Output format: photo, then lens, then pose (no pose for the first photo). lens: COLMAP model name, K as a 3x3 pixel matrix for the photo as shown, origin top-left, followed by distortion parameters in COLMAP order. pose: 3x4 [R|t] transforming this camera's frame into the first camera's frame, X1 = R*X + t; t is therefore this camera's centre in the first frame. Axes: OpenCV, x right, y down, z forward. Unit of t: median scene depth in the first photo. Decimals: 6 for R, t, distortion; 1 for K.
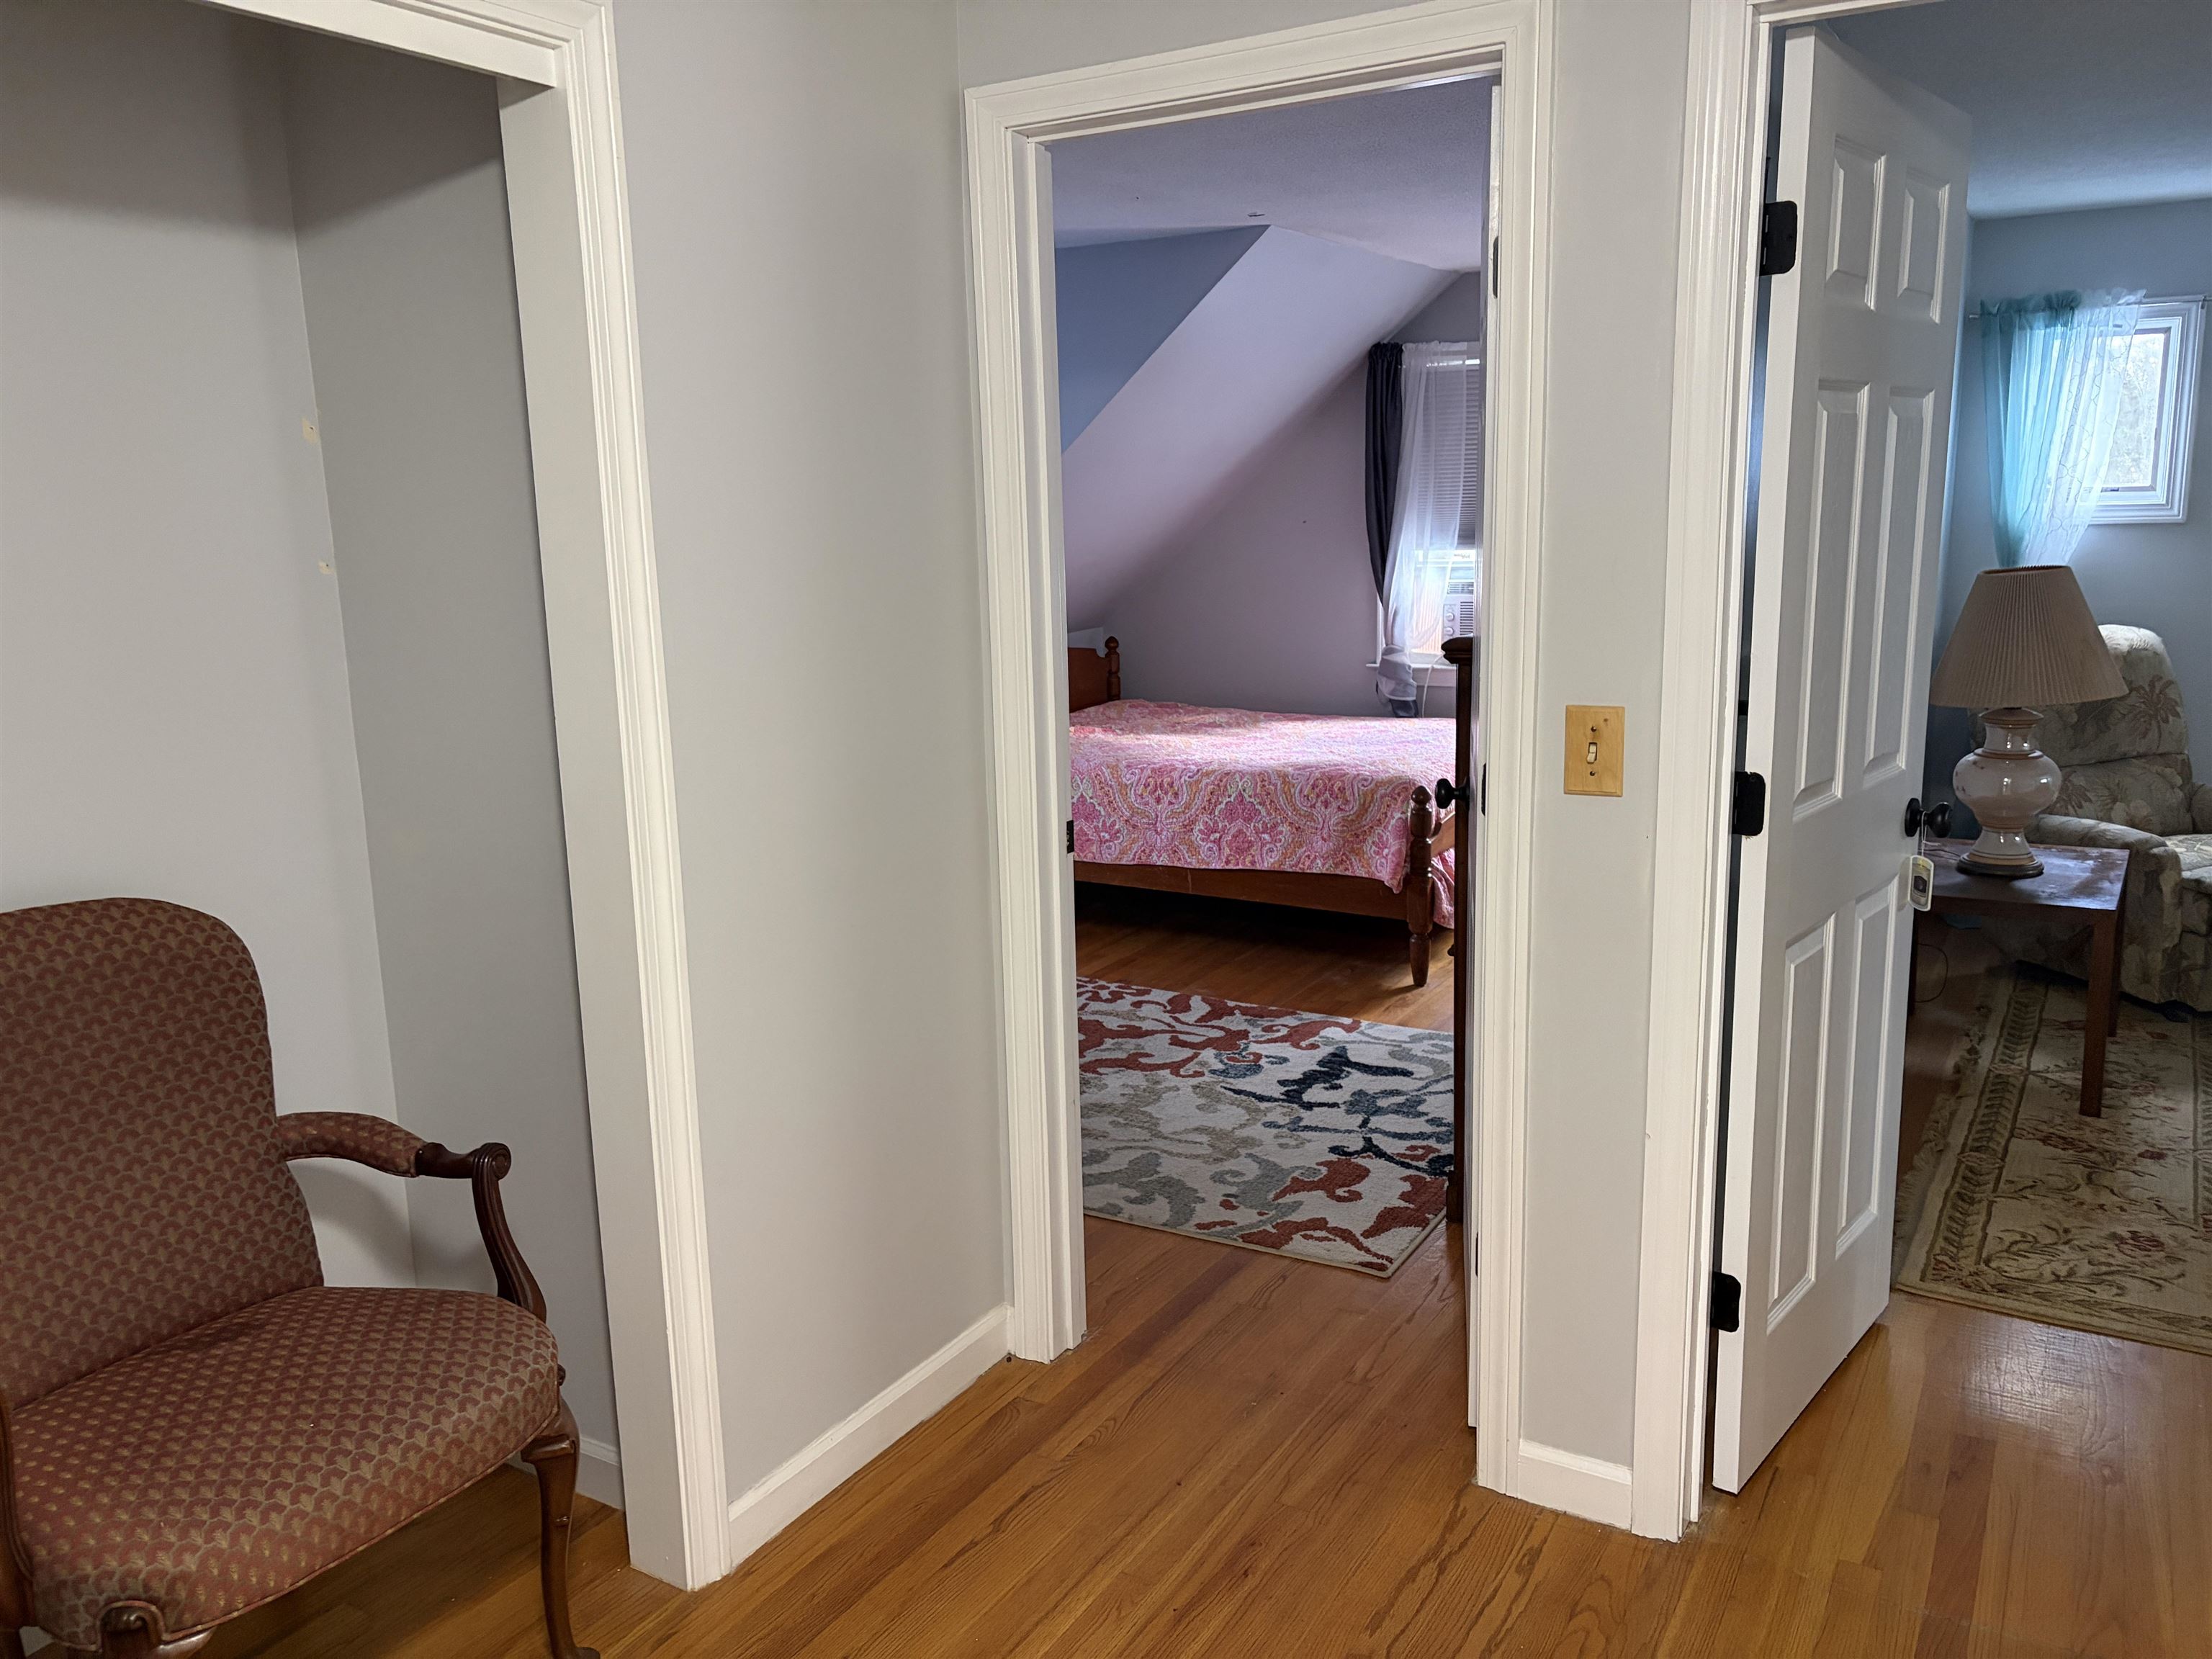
lens RADIAL K [[1676.9, 0, 1103.4], [0, 1676.9, 838.9], [0, 0, 1]] dist [0.083985, -0.111283]
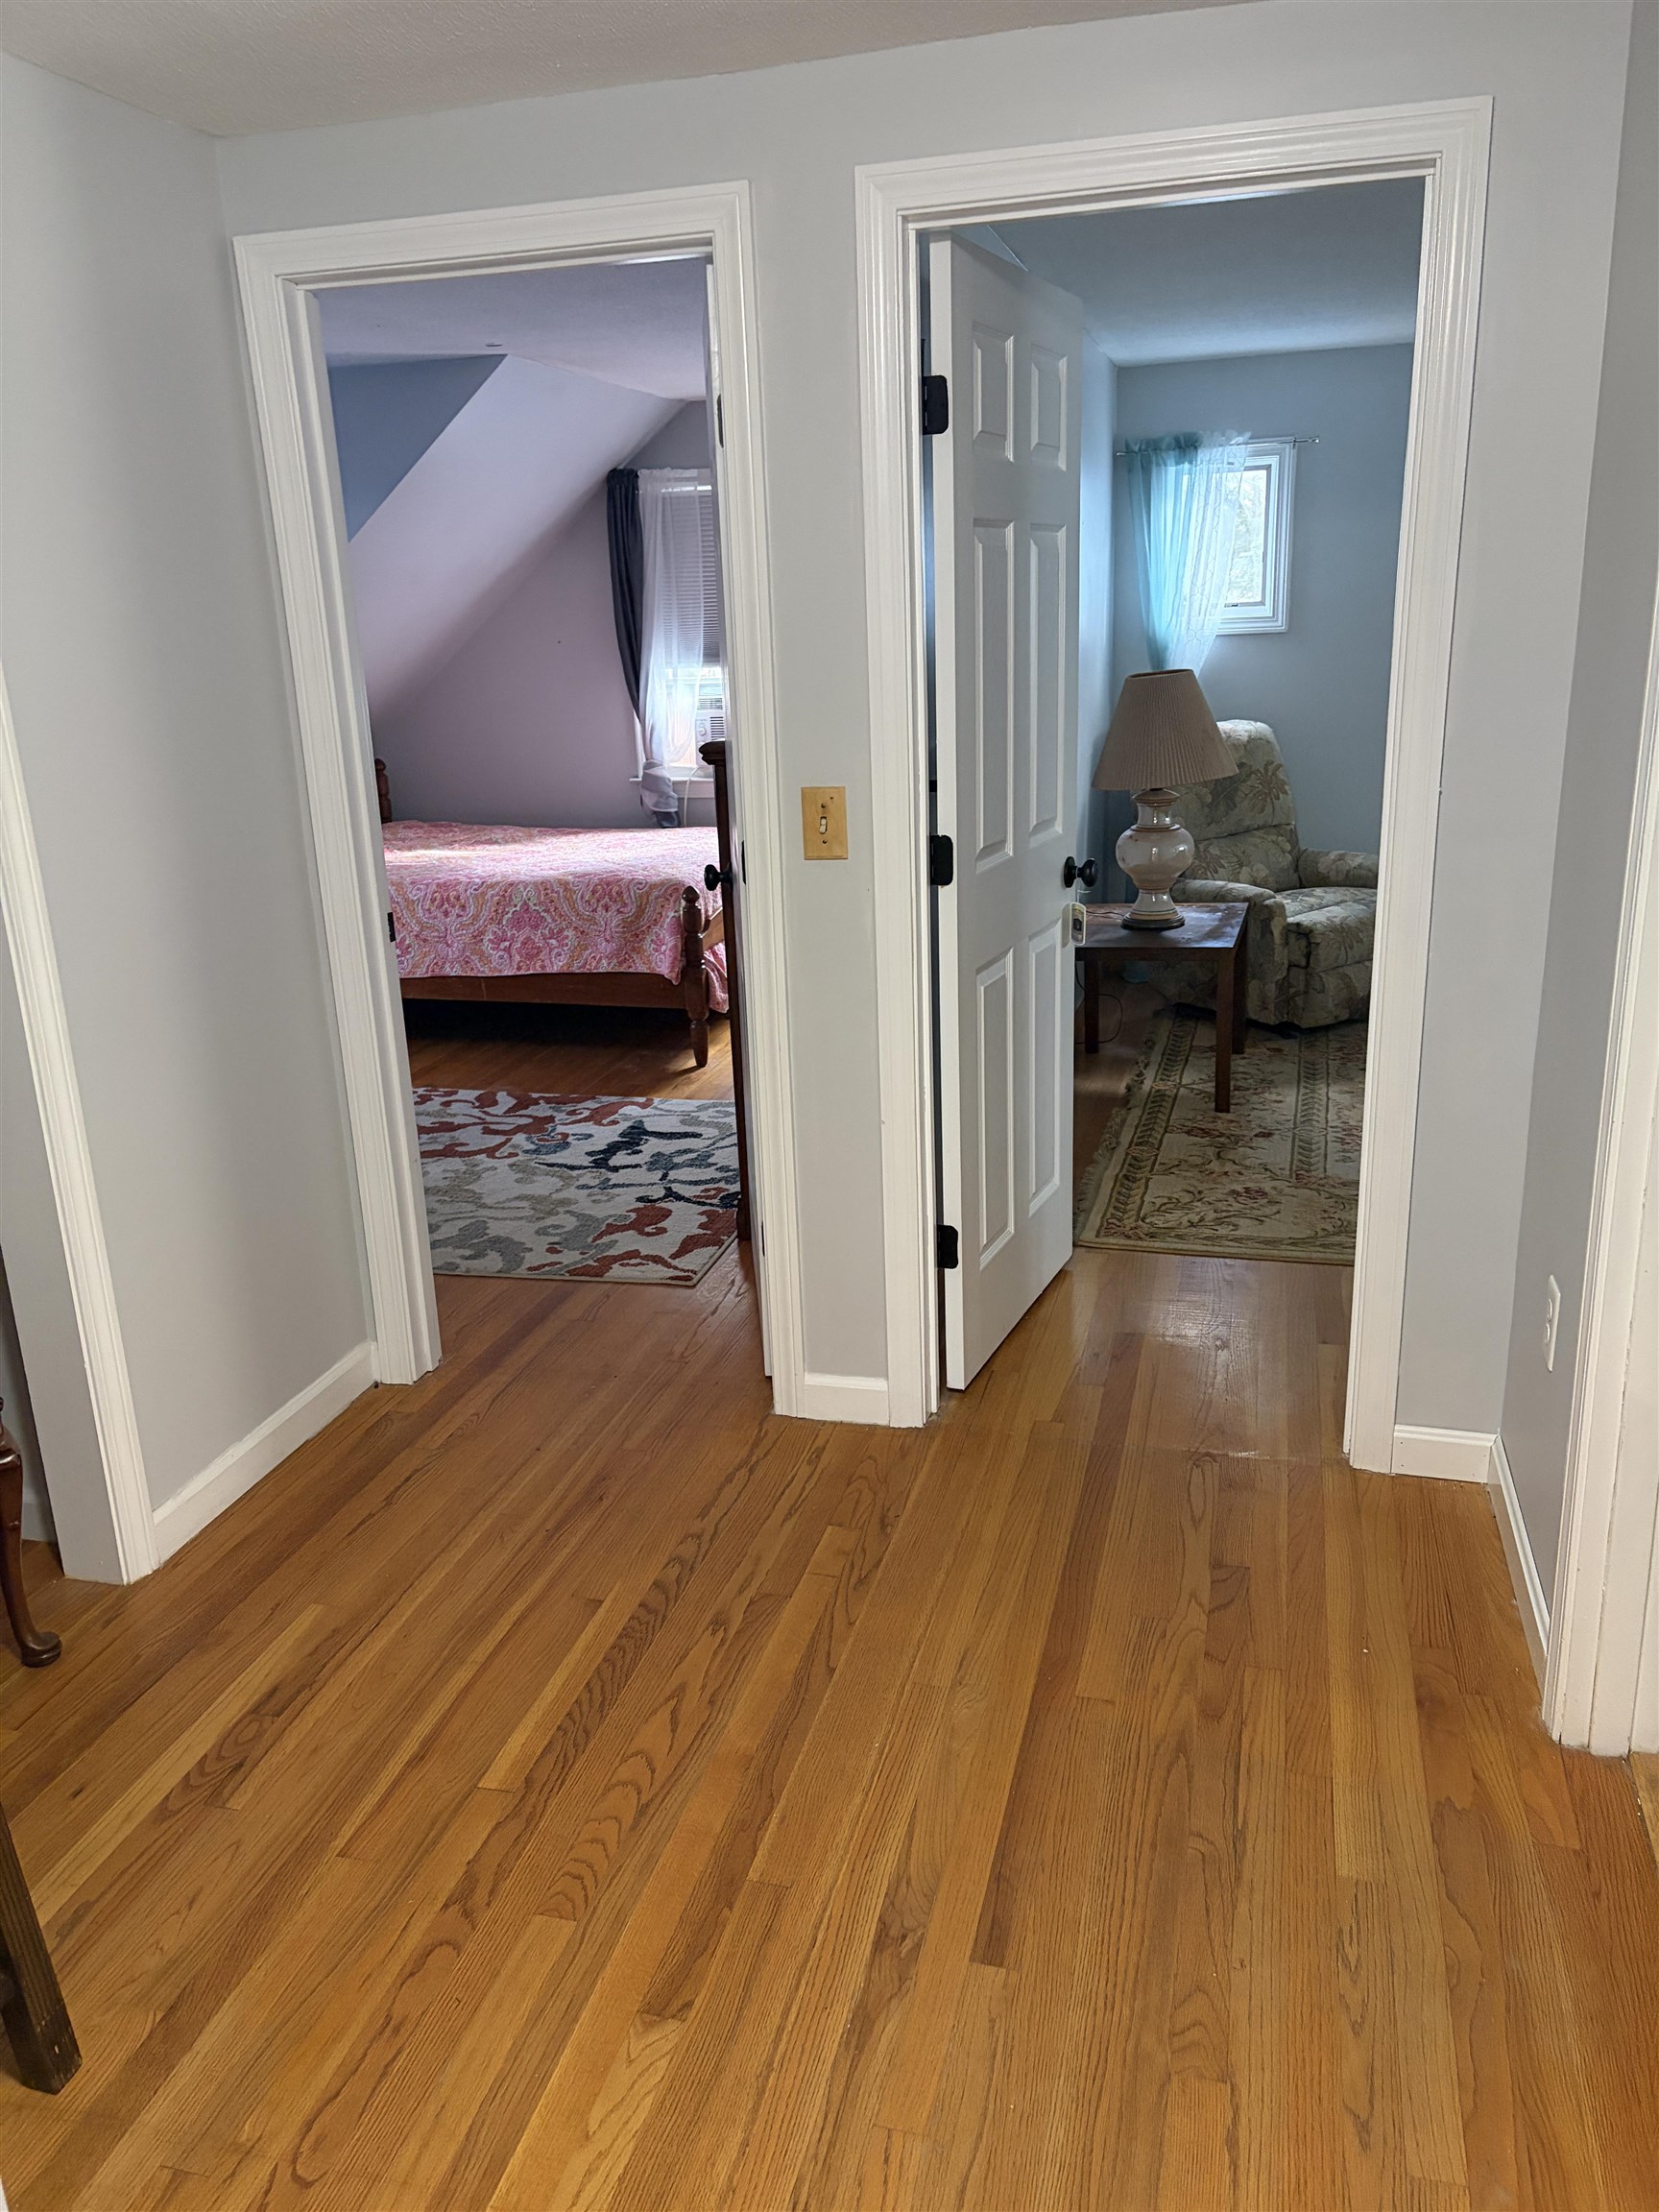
lens RADIAL K [[1678.7, 0, 819.7], [0, 1678.7, 1148.0], [0, 0, 1]] dist [0.141260, -0.360596]
pose [[0.963400, -0.092181, 0.251722, -0.031400], [0.065954, 0.991660, 0.110727, 0.028843], [-0.259829, -0.090072, 0.961445, -0.138417]]
